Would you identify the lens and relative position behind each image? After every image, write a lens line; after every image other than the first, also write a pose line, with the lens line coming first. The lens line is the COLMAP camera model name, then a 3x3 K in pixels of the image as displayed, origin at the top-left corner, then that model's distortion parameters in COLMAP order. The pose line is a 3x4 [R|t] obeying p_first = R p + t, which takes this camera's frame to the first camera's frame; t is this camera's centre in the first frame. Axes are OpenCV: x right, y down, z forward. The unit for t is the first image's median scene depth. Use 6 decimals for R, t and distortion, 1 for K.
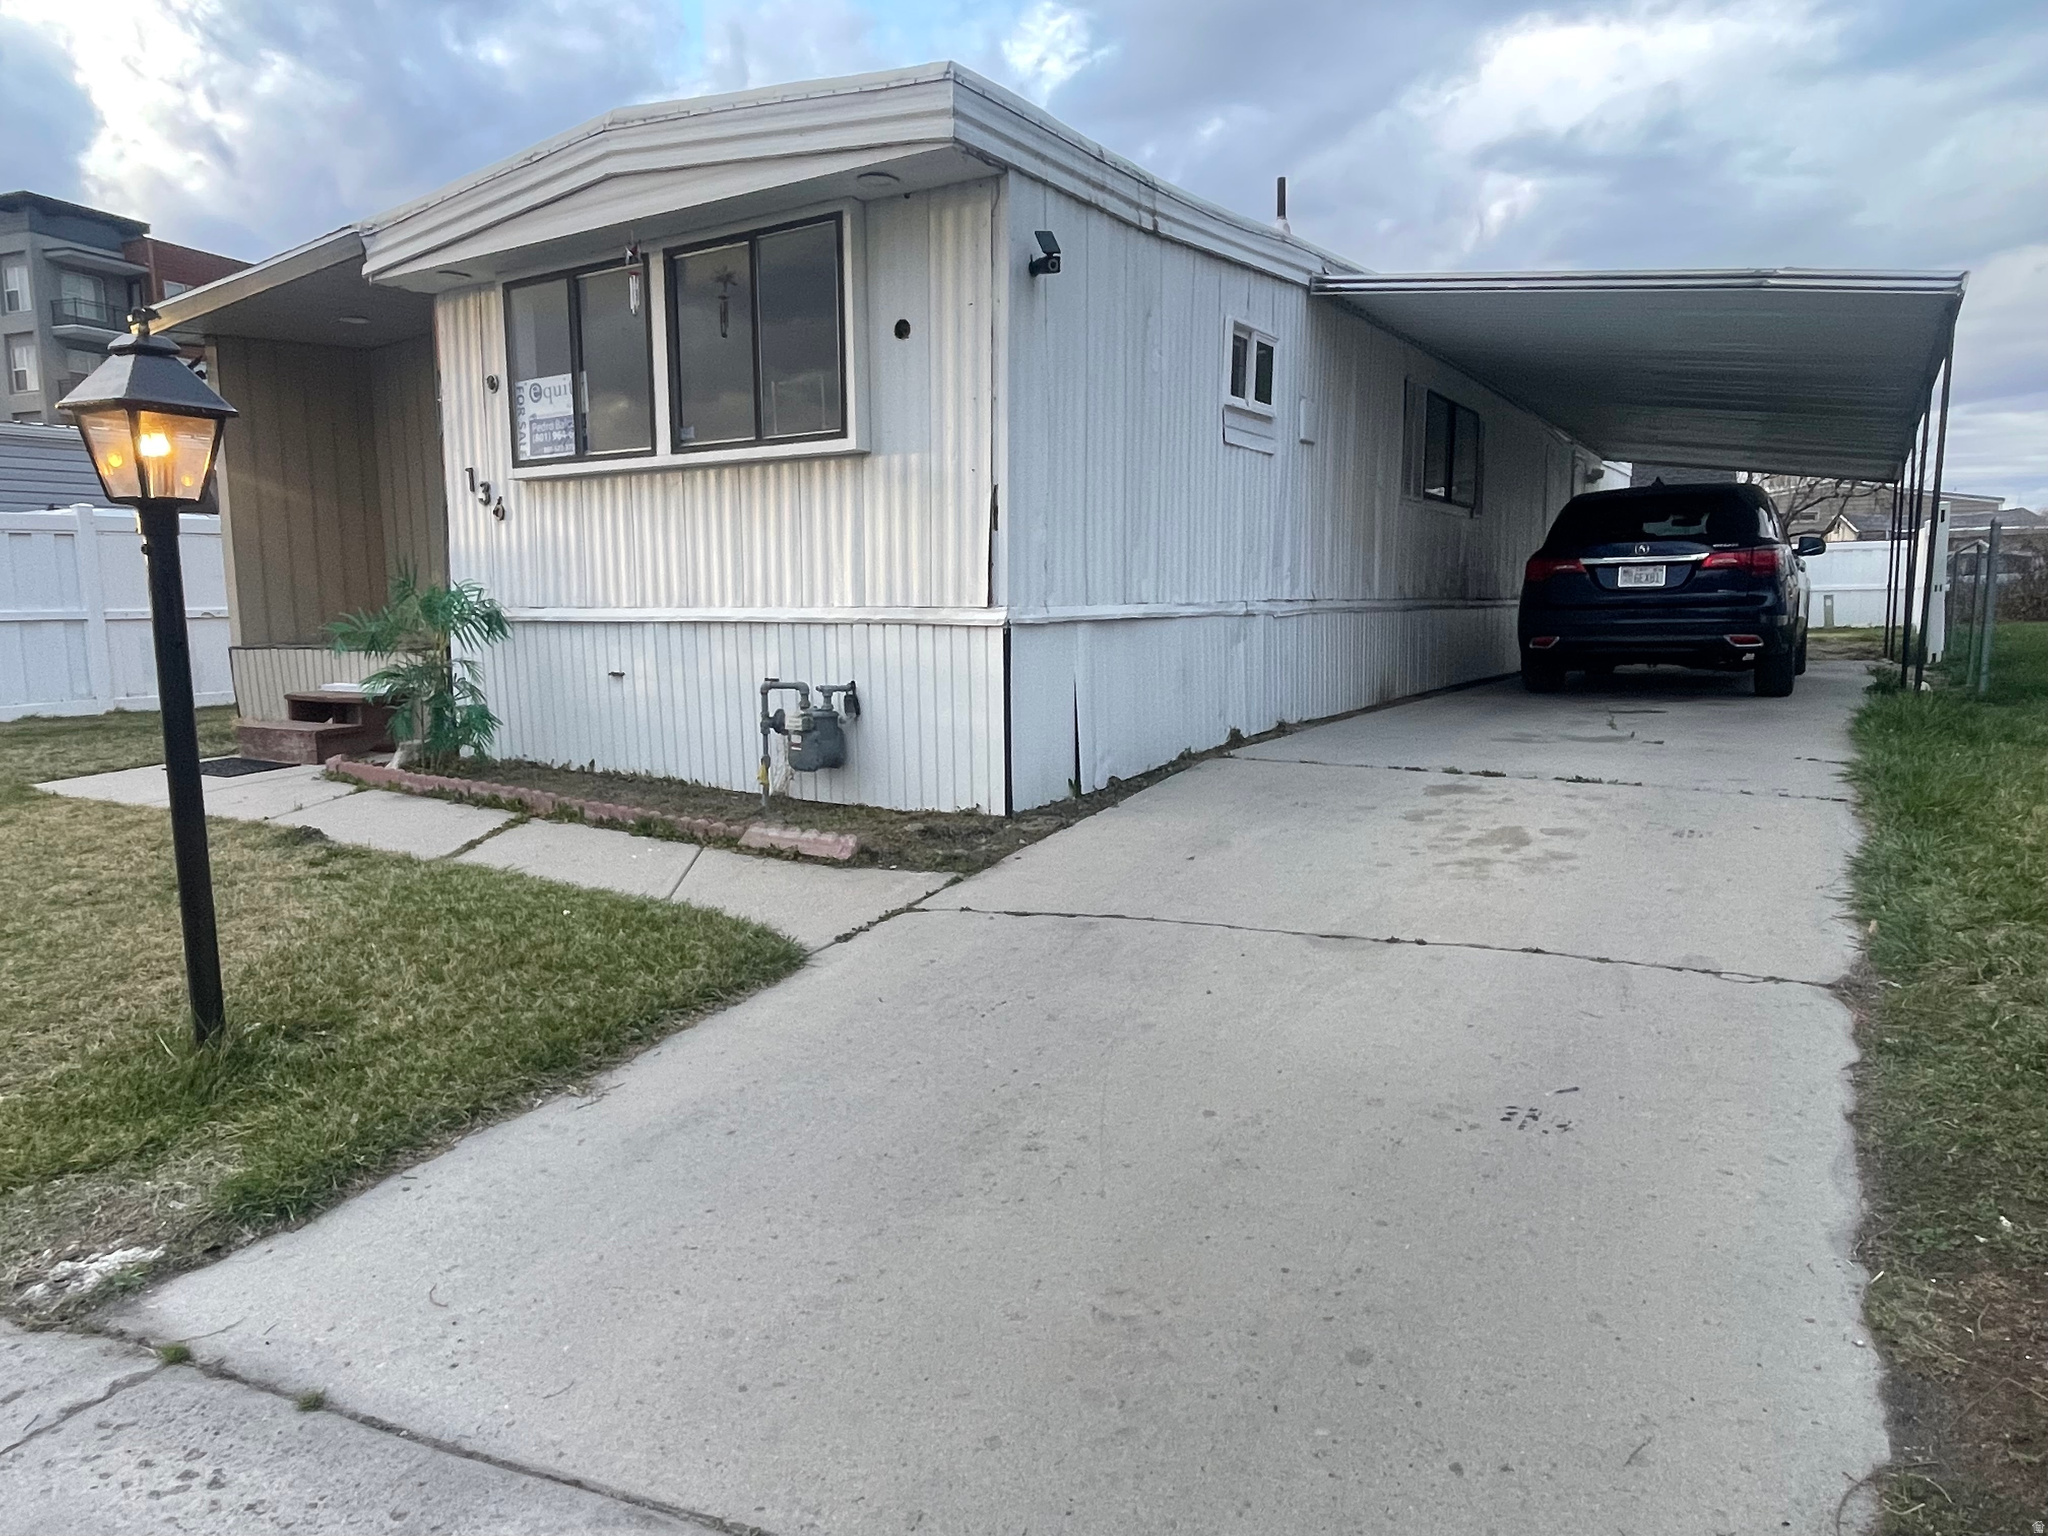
lens RADIAL K [[1305.3, 0, 1008.7], [0, 1305.3, 767.3], [0, 0, 1]] dist [0.005828, -0.009433]
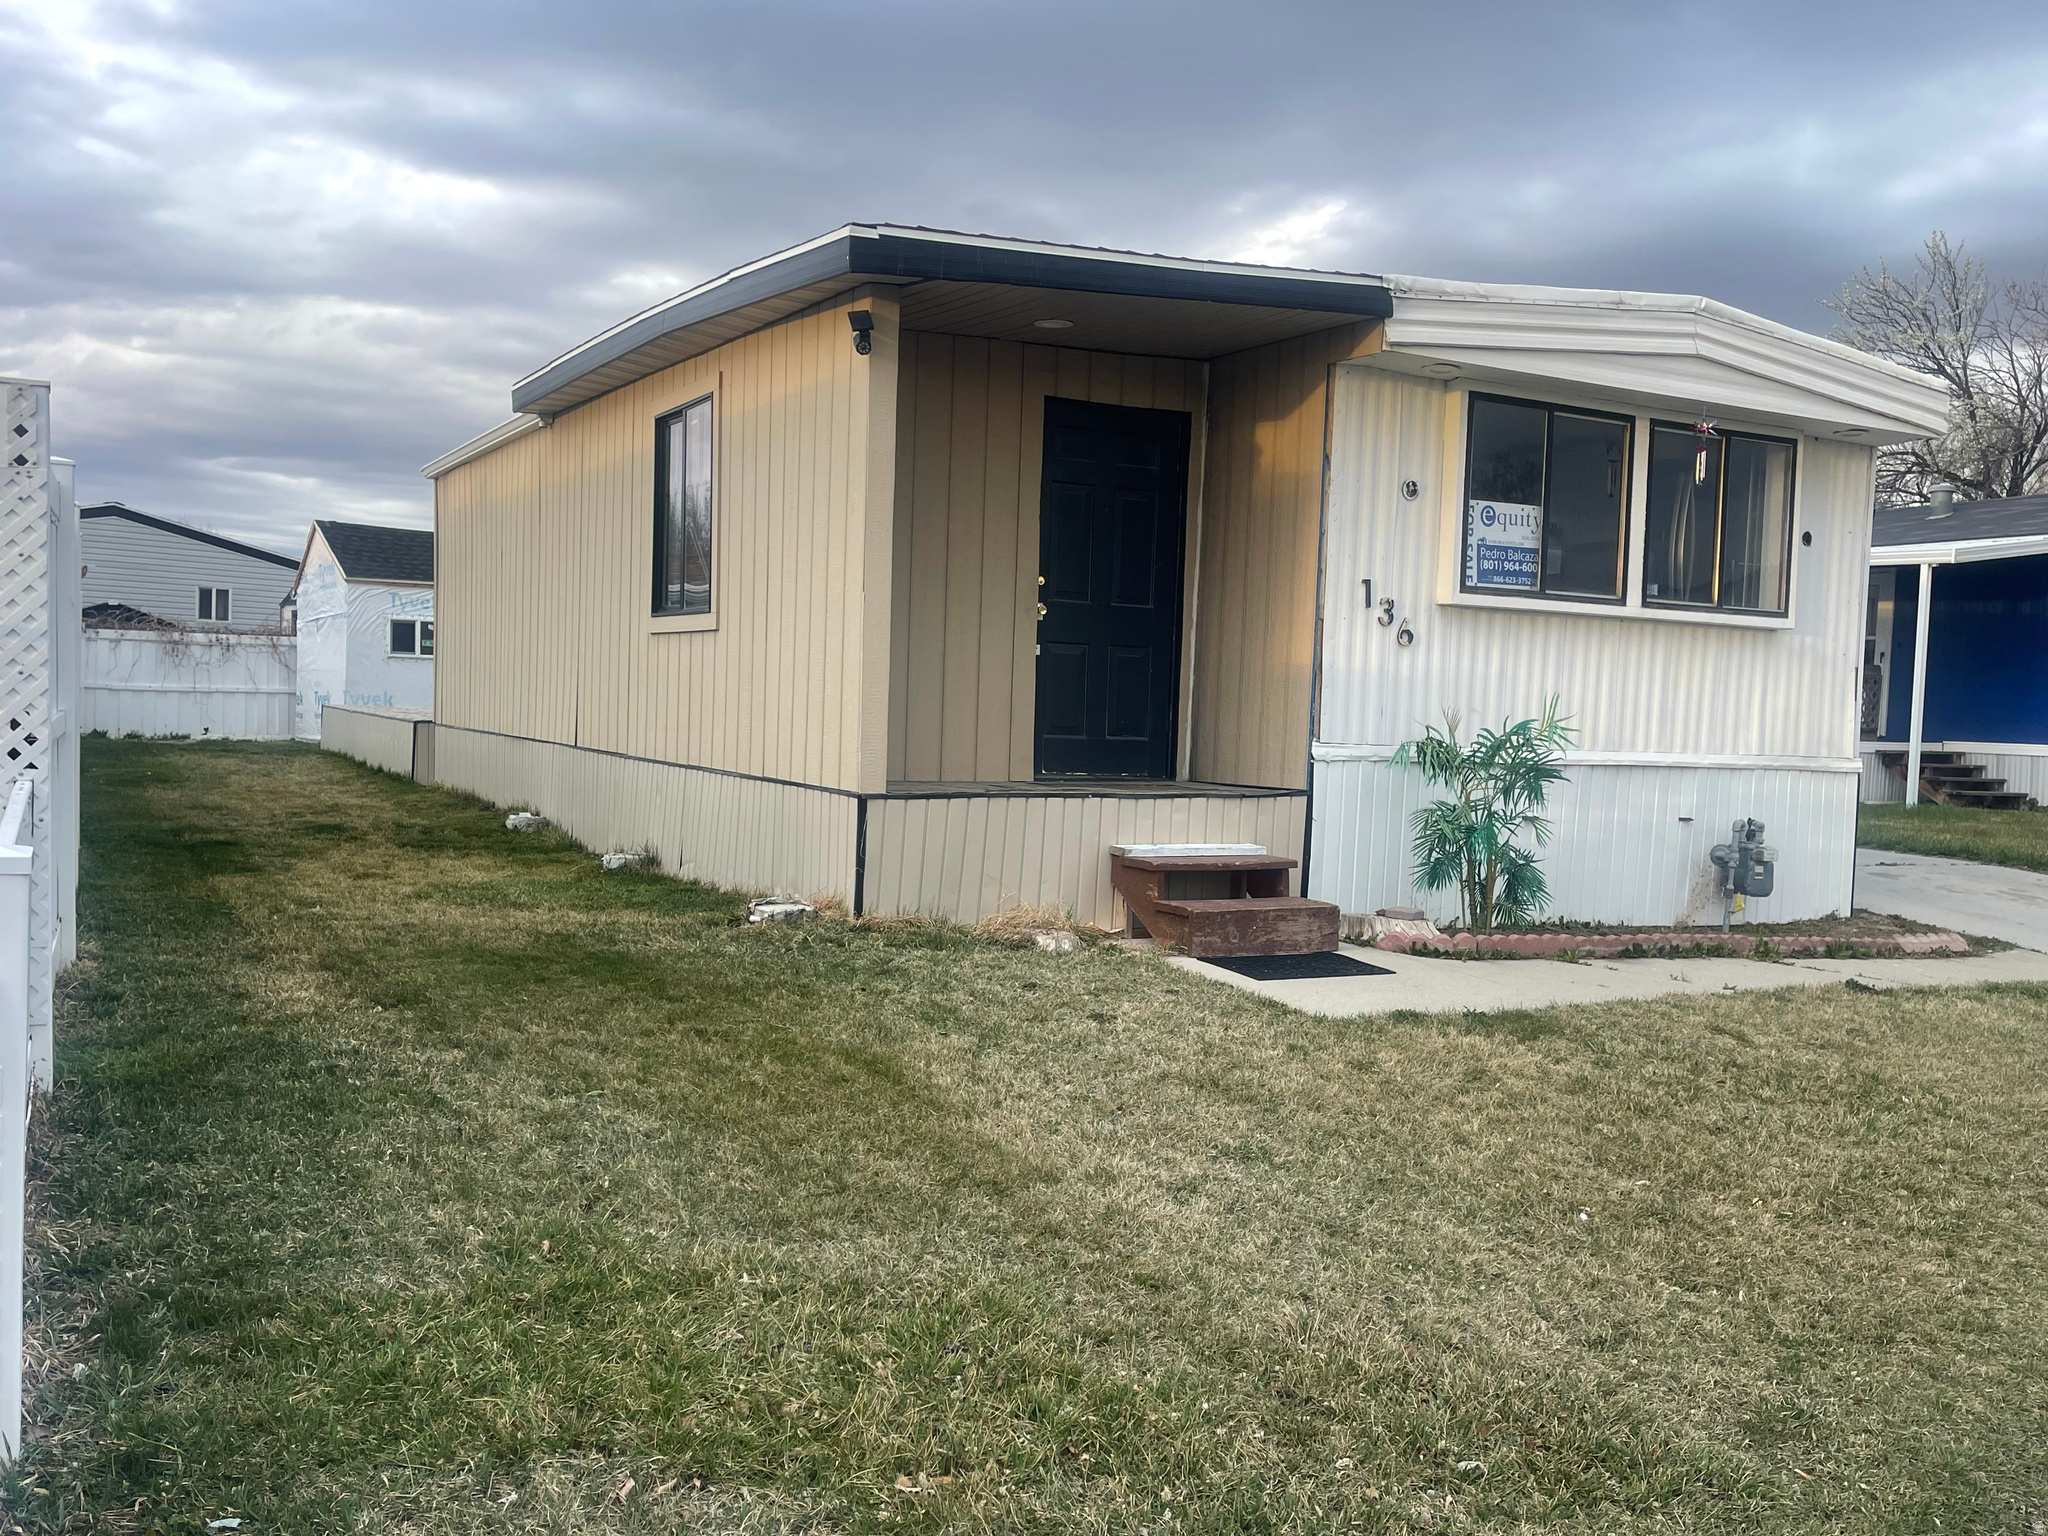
lens RADIAL K [[1744.9, 0, 1026.4], [0, 1744.9, 775.4], [0, 0, 1]] dist [0.042055, 0.002823]
pose [[0.483619, -0.011059, 0.875209, -1.889900], [0.072361, 0.997002, -0.027387, -0.111882], [-0.872282, 0.076575, 0.482970, 0.830433]]
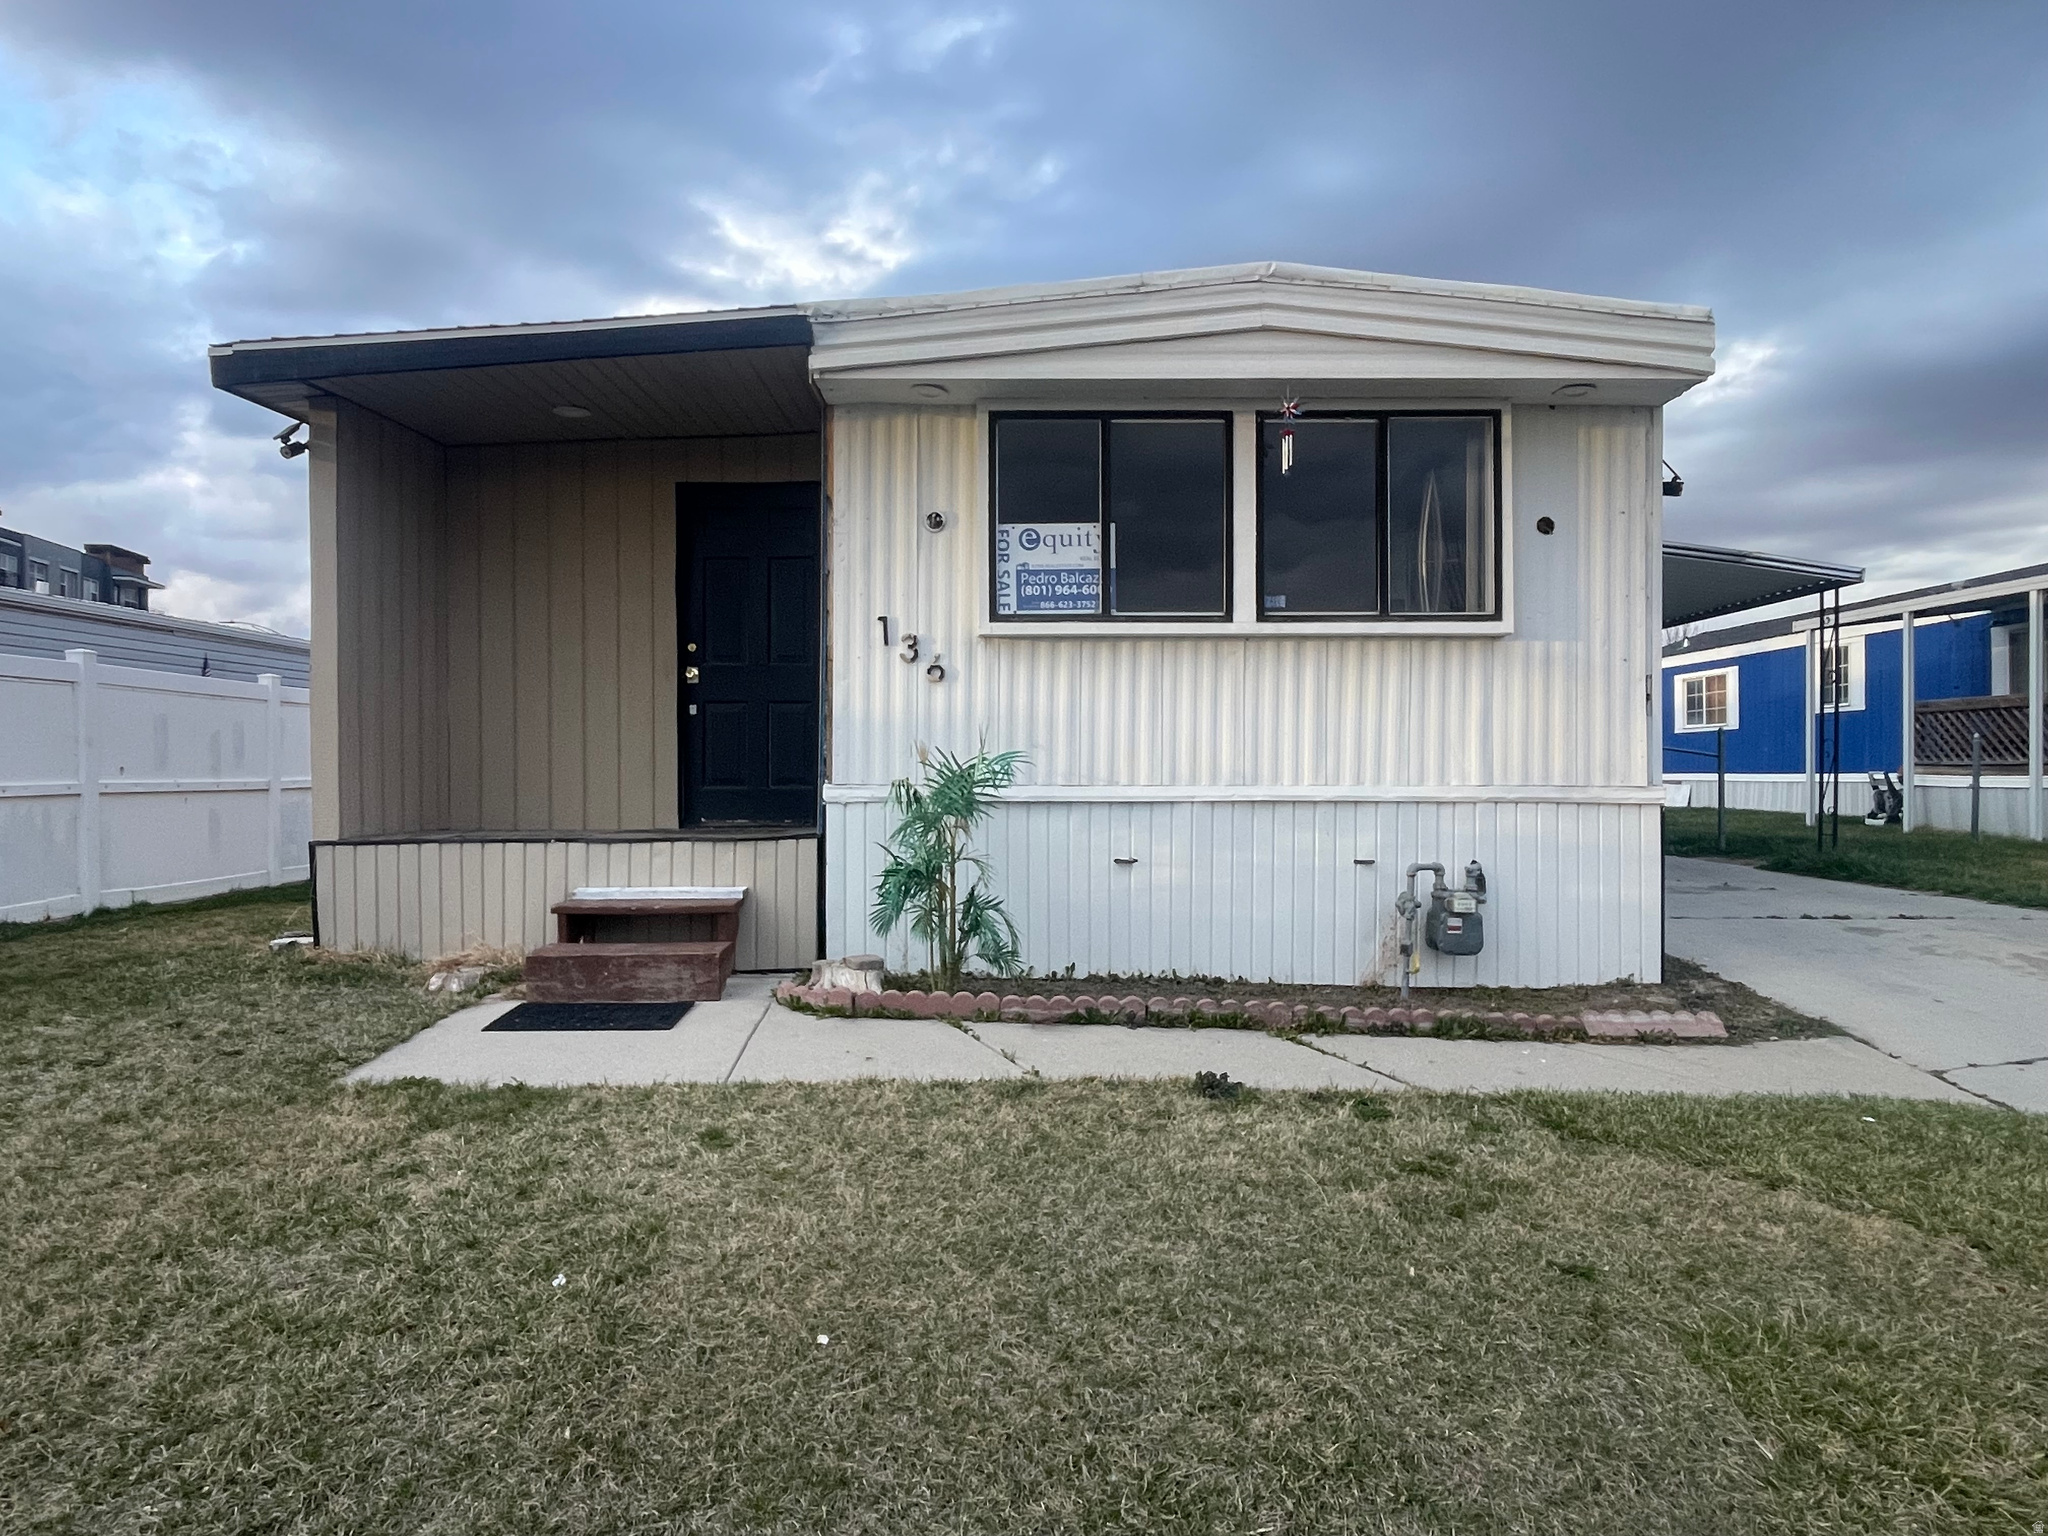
lens RADIAL K [[1220.1, 0, 1011.3], [0, 1220.1, 769.5], [0, 0, 1]] dist [0.008318, -0.002876]
pose [[0.844336, 0.006435, 0.535775, -0.950029], [0.063158, 0.991762, -0.111444, -0.055039], [-0.532078, 0.127935, 0.836974, 0.414870]]
